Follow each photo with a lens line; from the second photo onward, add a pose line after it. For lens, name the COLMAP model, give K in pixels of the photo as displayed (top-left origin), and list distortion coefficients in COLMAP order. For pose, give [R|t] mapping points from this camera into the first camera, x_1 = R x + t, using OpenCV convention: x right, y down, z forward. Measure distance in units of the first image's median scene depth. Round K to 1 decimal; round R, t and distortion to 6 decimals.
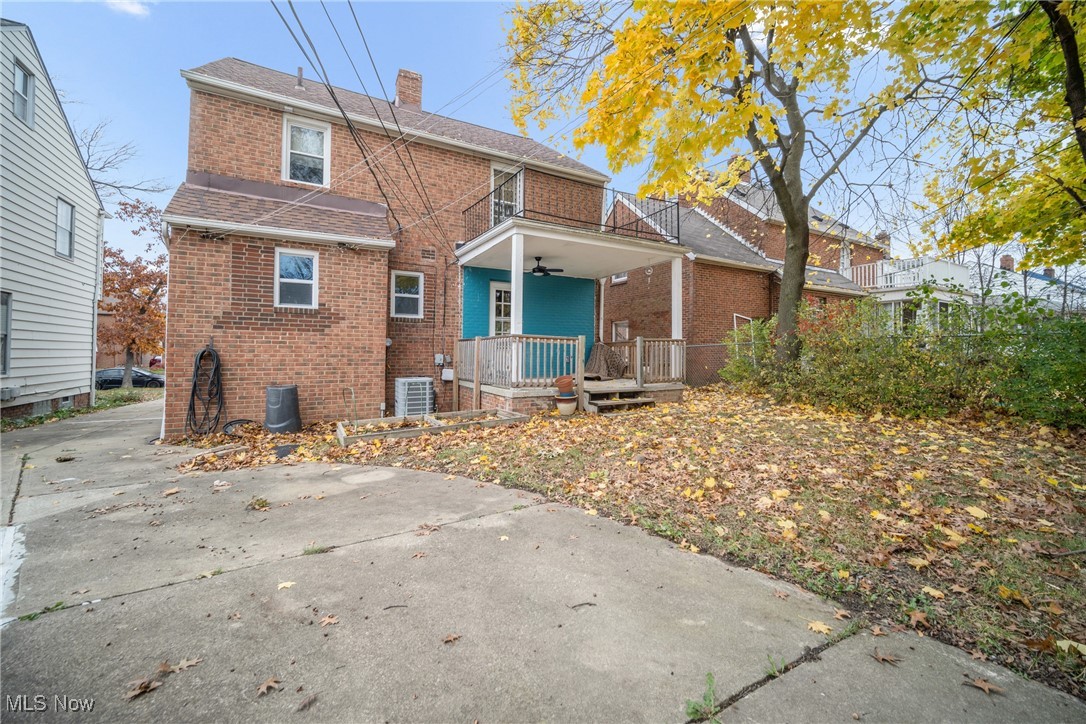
lens RADIAL K [[461.8, 0, 543.0], [0, 461.8, 345.7], [0, 0, 1]] dist [0.000846, 0.000055]
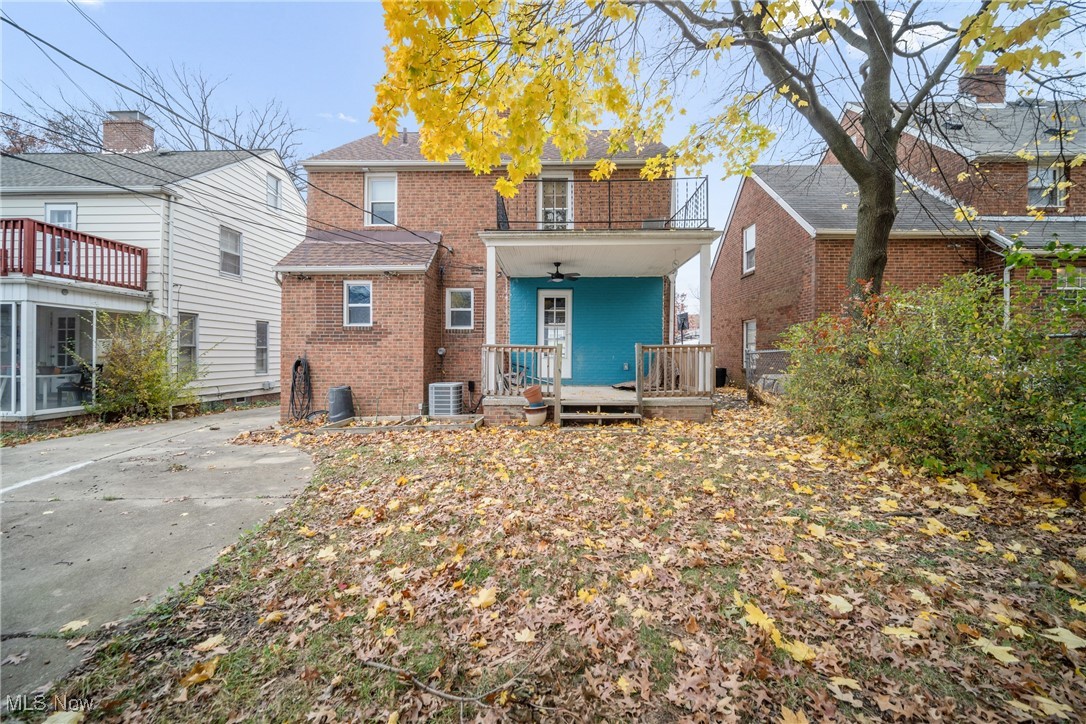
lens RADIAL K [[463.6, 0, 541.8], [0, 463.6, 356.1], [0, 0, 1]] dist [-0.000477, -0.000041]
pose [[0.846837, -0.002202, -0.531847, 0.559628], [0.013175, 0.999771, 0.016838, -0.013150], [0.531689, -0.021267, 0.846673, 0.171317]]
